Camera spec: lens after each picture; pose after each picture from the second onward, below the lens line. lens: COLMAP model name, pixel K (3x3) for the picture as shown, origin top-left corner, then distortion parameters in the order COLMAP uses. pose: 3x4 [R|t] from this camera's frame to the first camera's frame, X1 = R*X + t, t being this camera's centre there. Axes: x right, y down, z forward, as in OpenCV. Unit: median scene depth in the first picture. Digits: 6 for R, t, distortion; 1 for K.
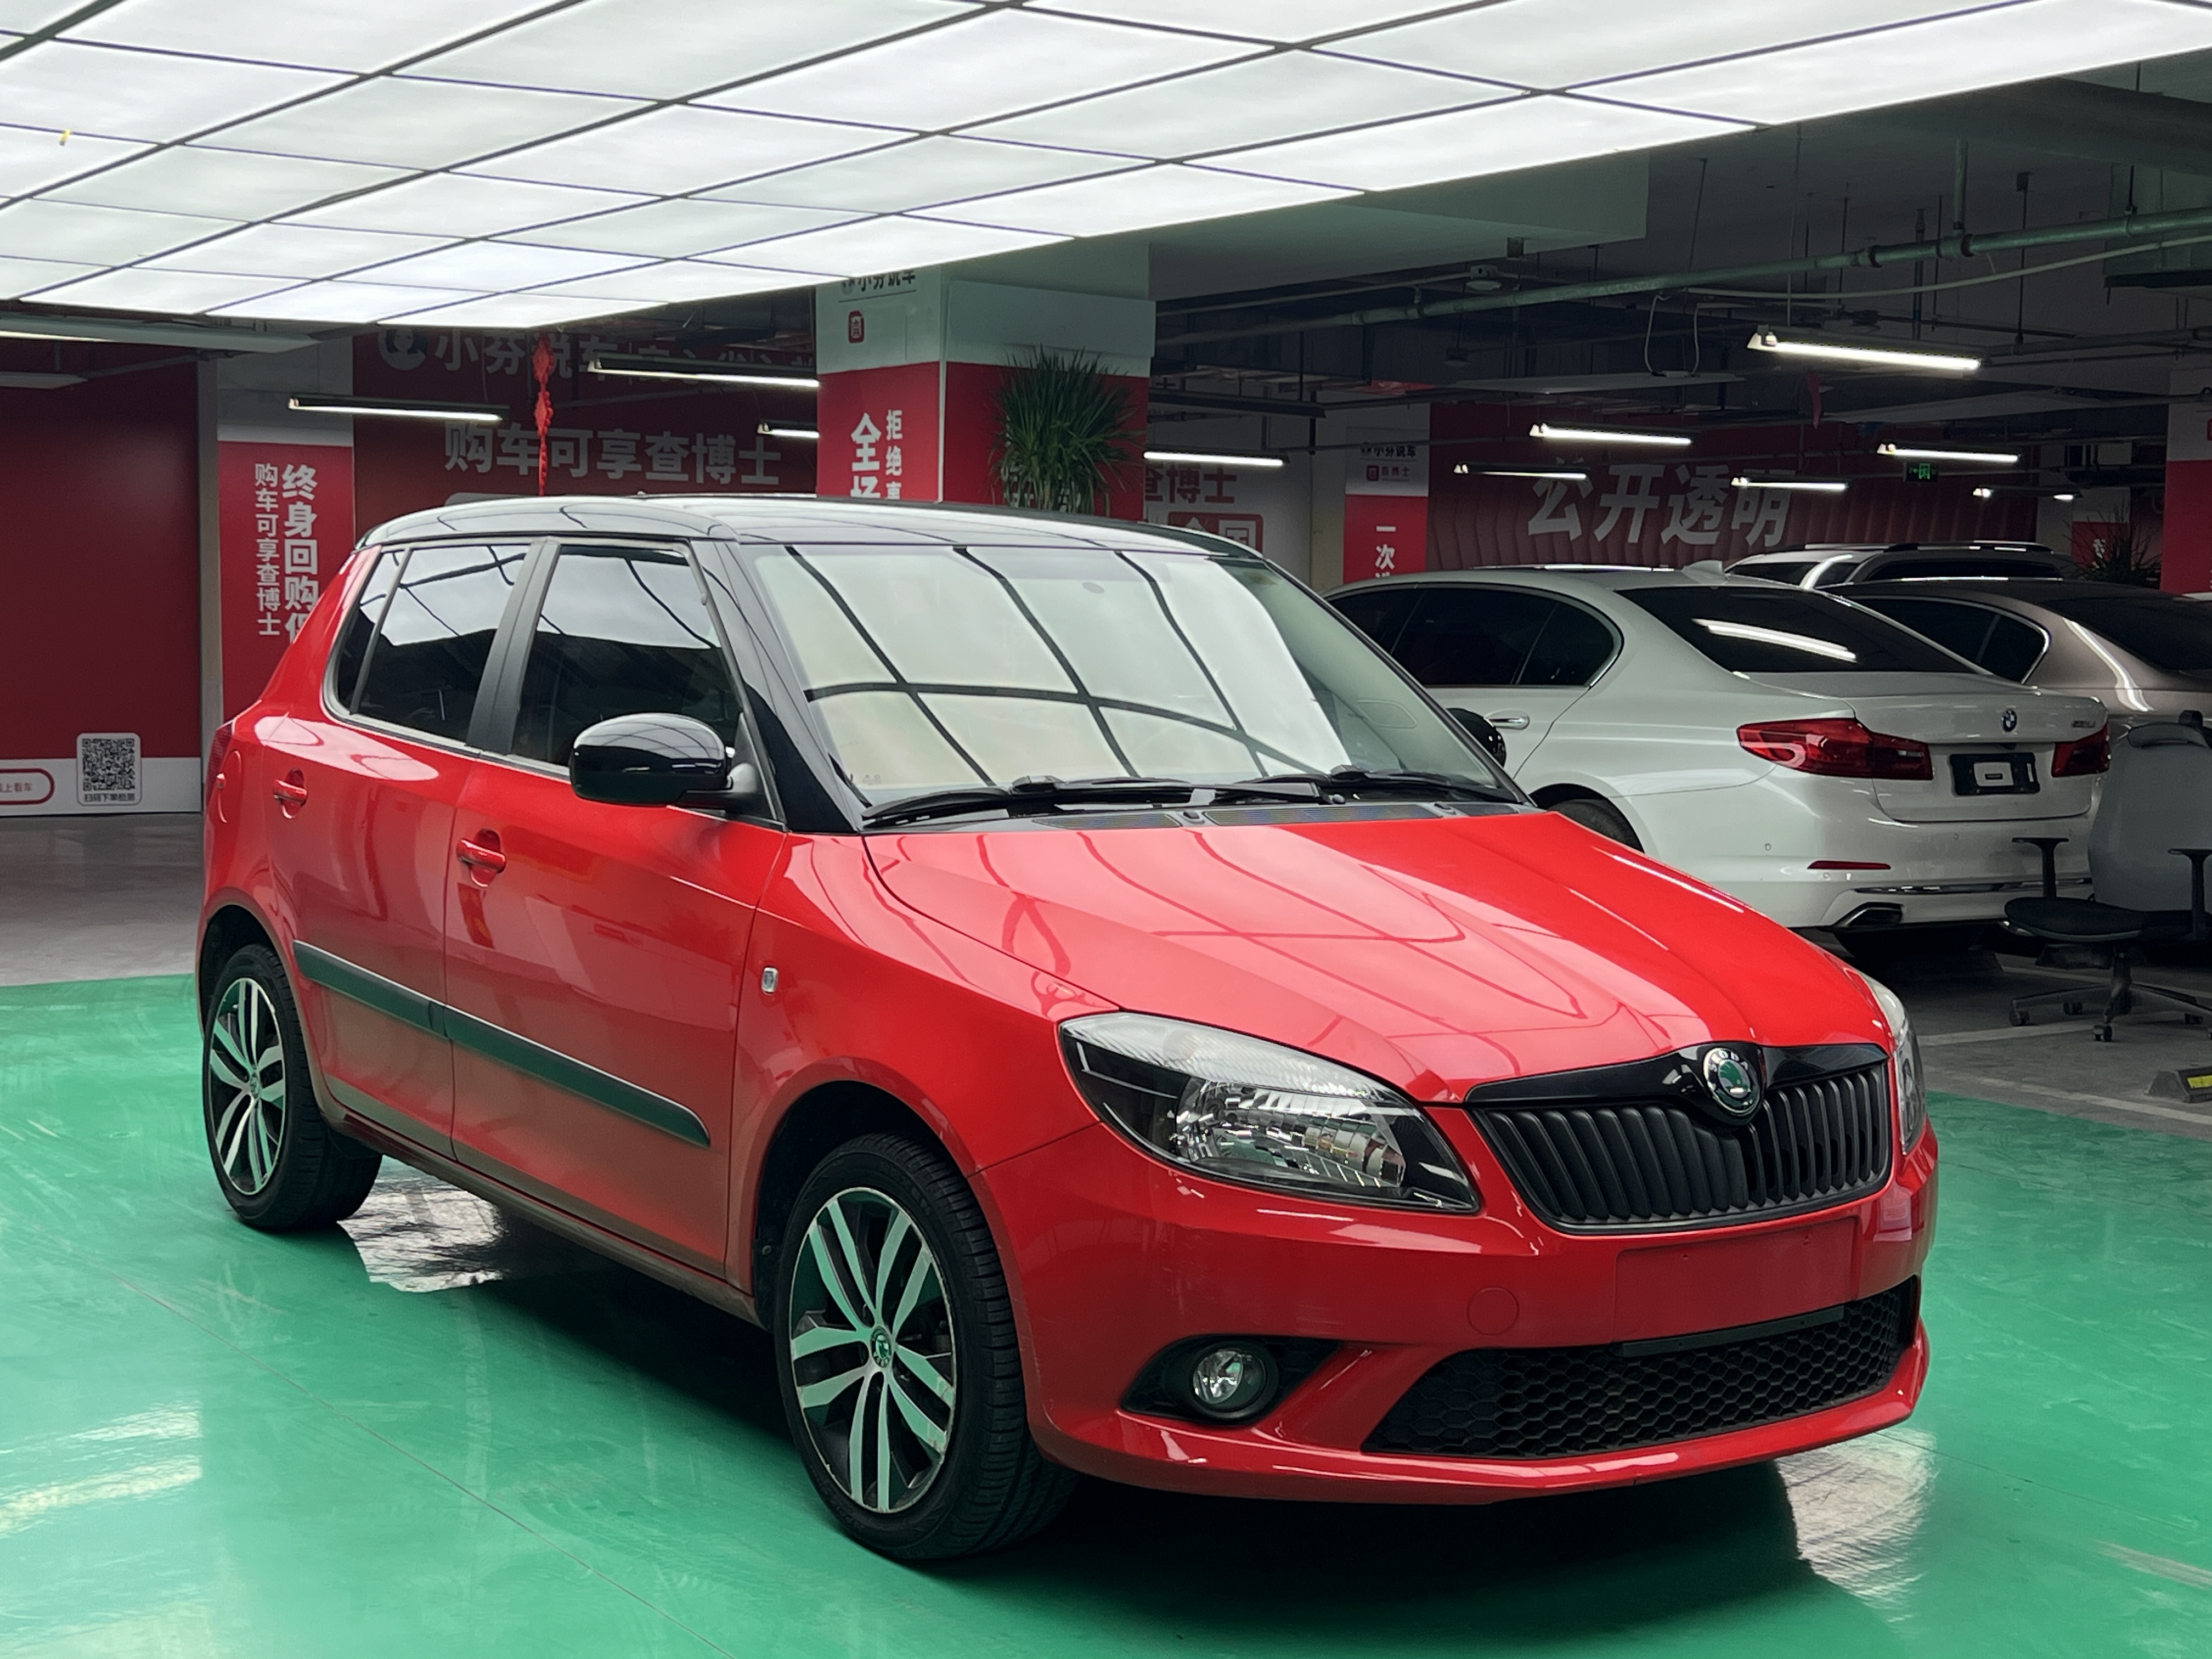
lens RADIAL K [[2937.7, 0, 1122.7], [0, 2937.7, 827.6], [0, 0, 1]] dist [0.059923, 0.000000]
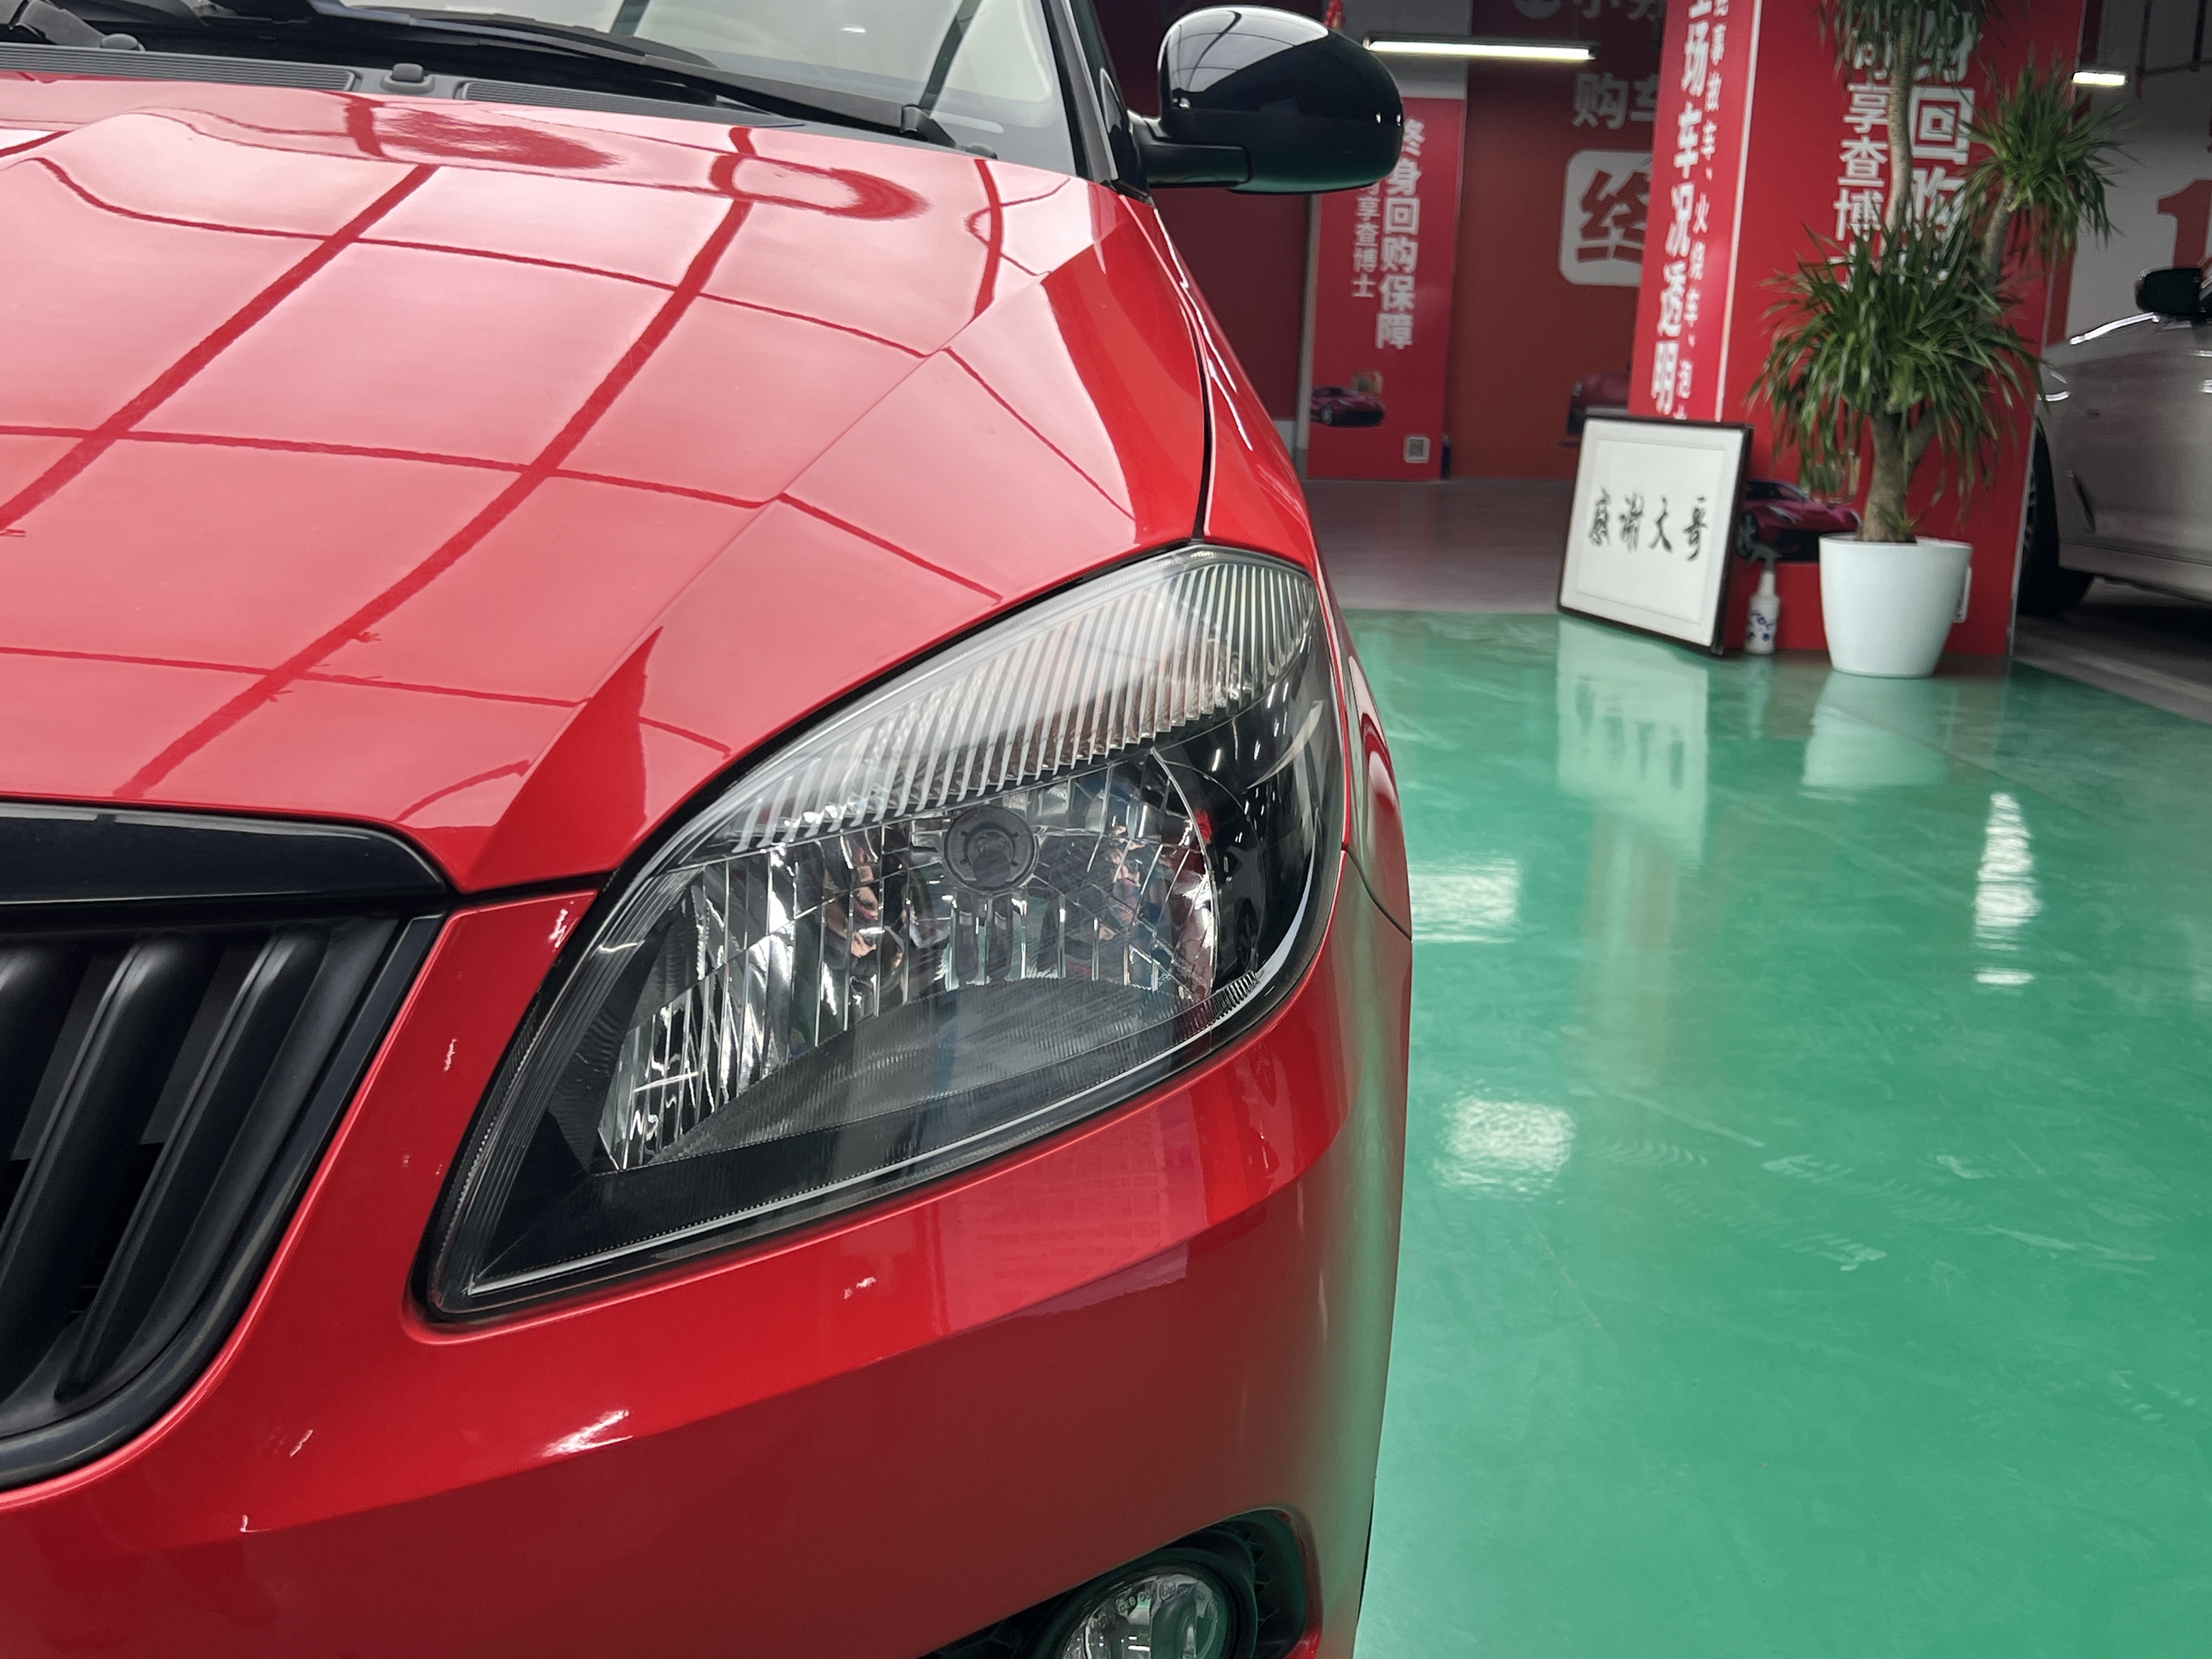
lens RADIAL K [[2569.6, 0, 1114.2], [0, 2569.6, 838.8], [0, 0, 1]] dist [0.048222, 0.000000]
pose [[0.854978, 0.116682, -0.505370, 0.097219], [-0.060723, 0.990184, 0.125888, 0.011096], [0.515098, -0.076944, 0.853671, 0.206286]]
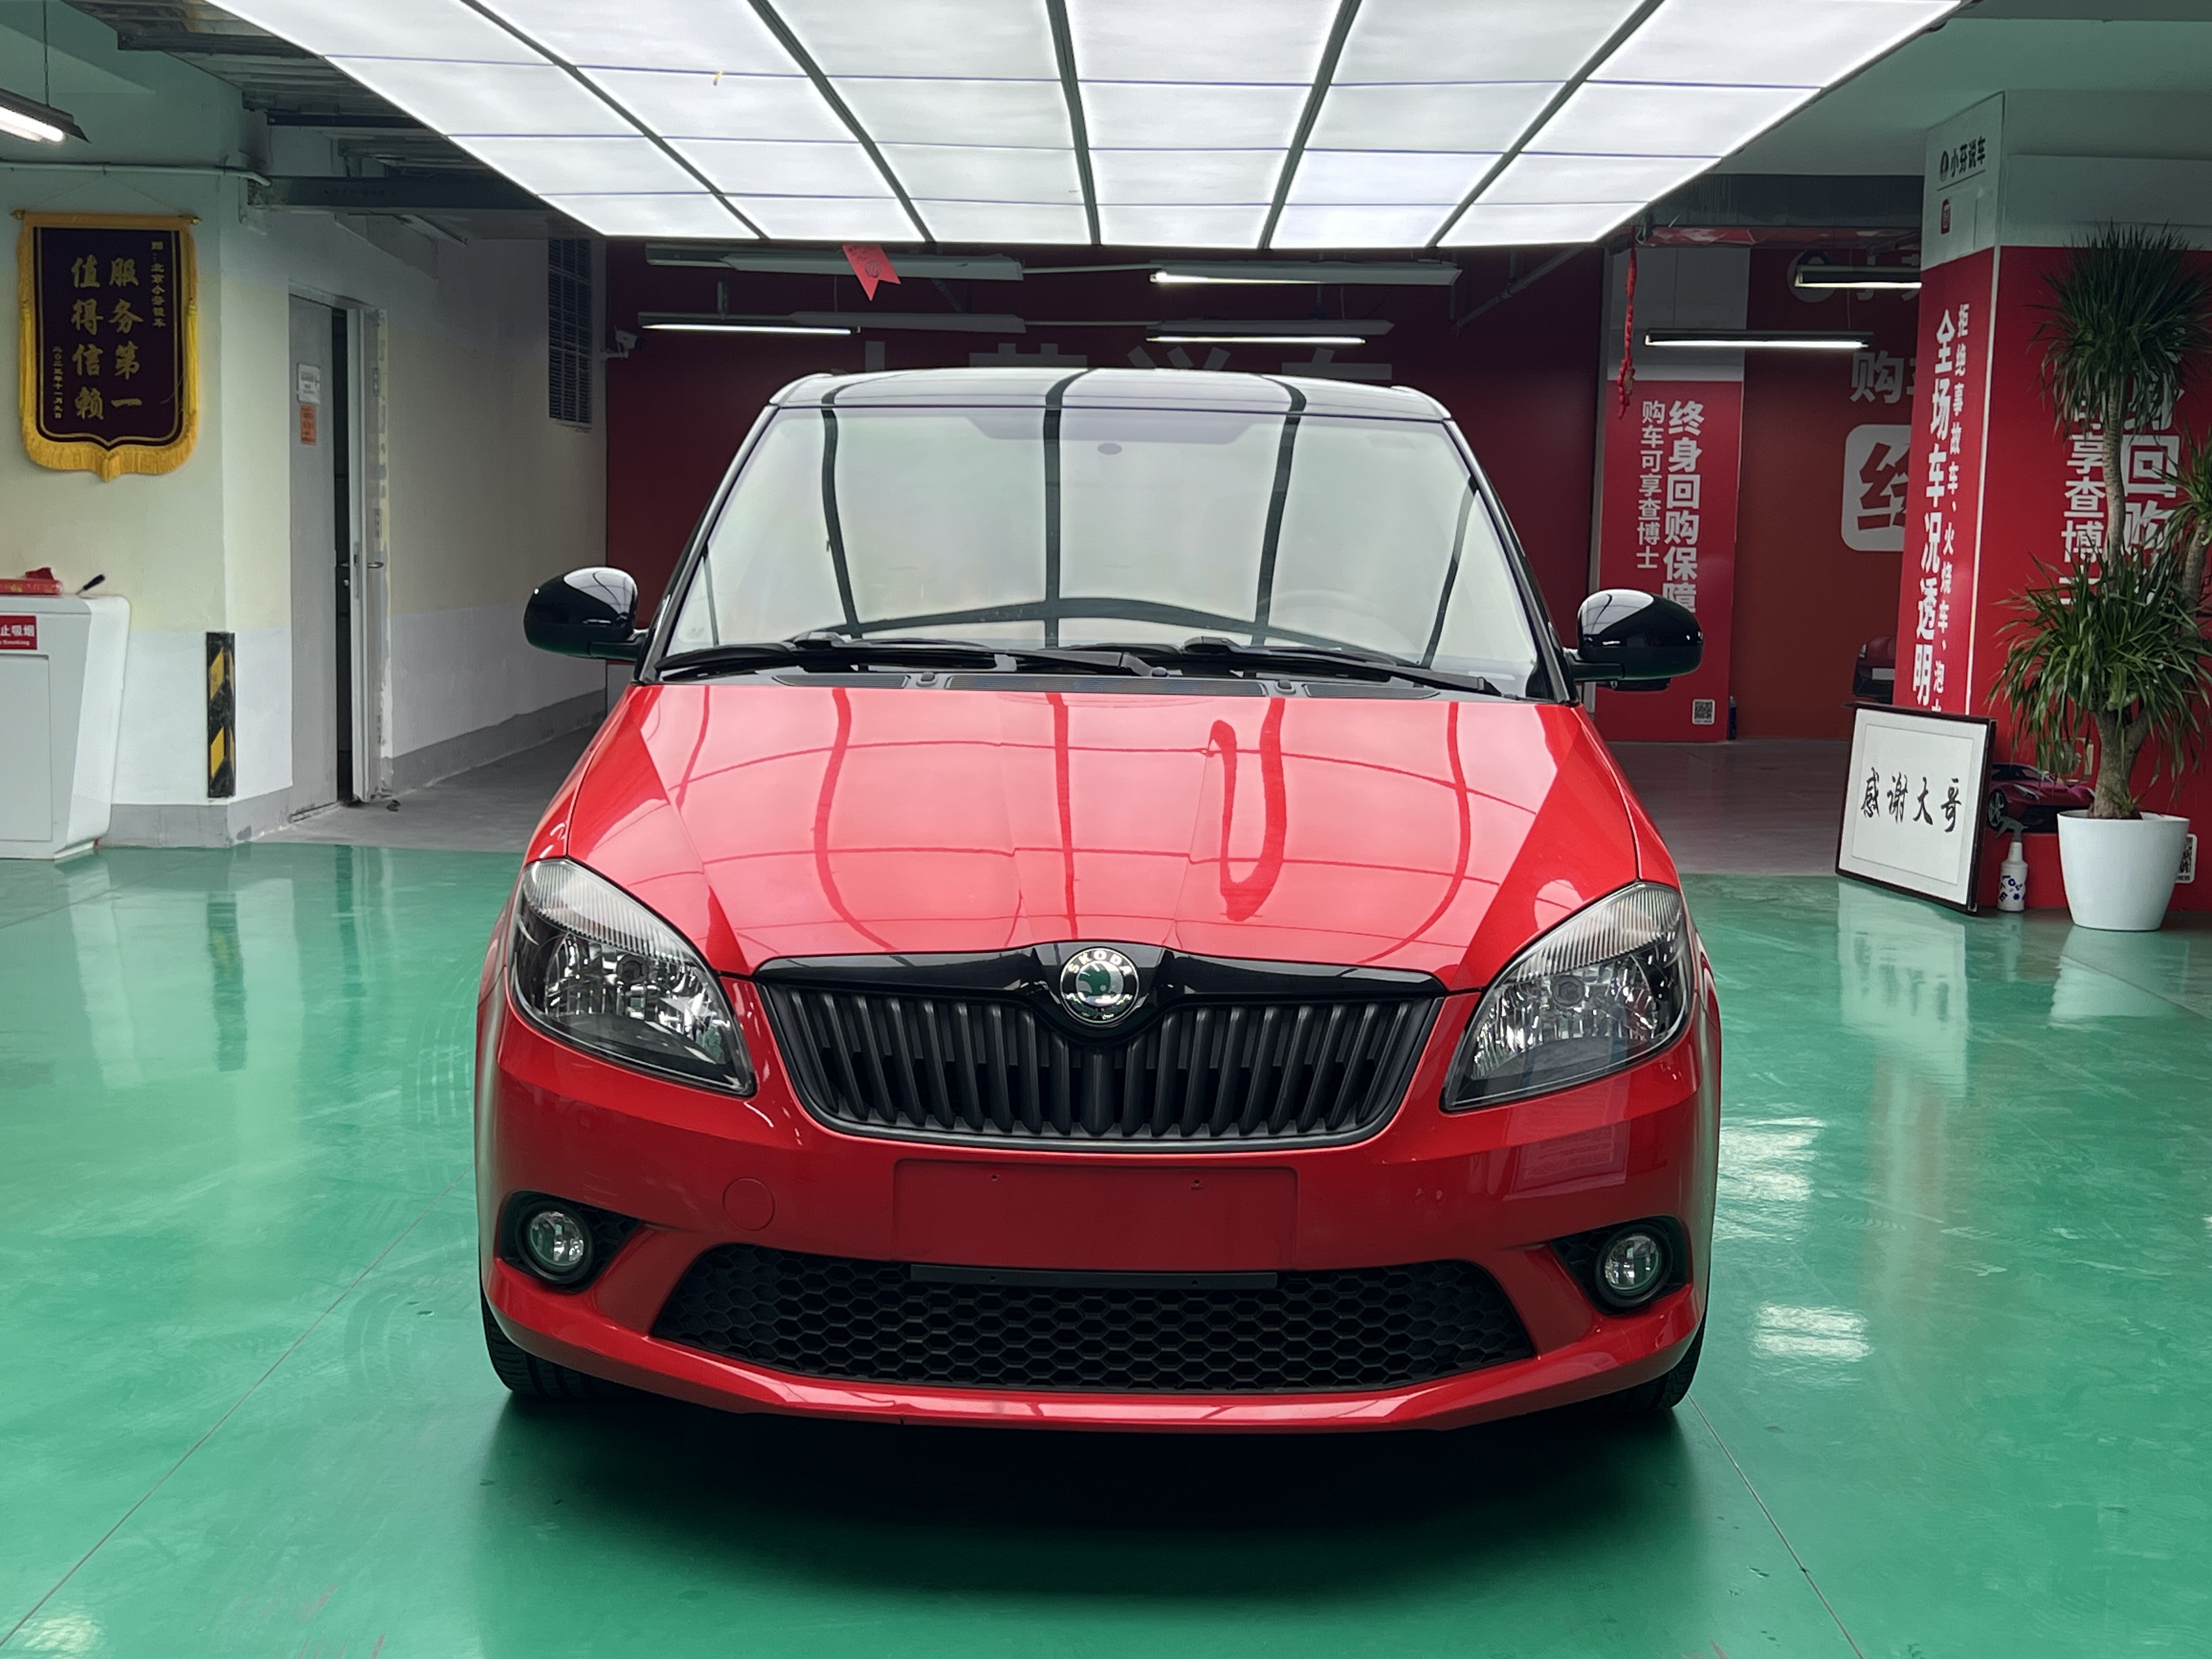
lens RADIAL K [[2893.4, 0, 1084.6], [0, 2893.4, 825.3], [0, 0, 1]] dist [0.053983, 0.000000]
pose [[0.803662, 0.055847, -0.592459, 0.156400], [-0.047428, 0.998431, 0.029780, 0.003267], [0.593193, 0.004166, 0.805050, 0.072014]]
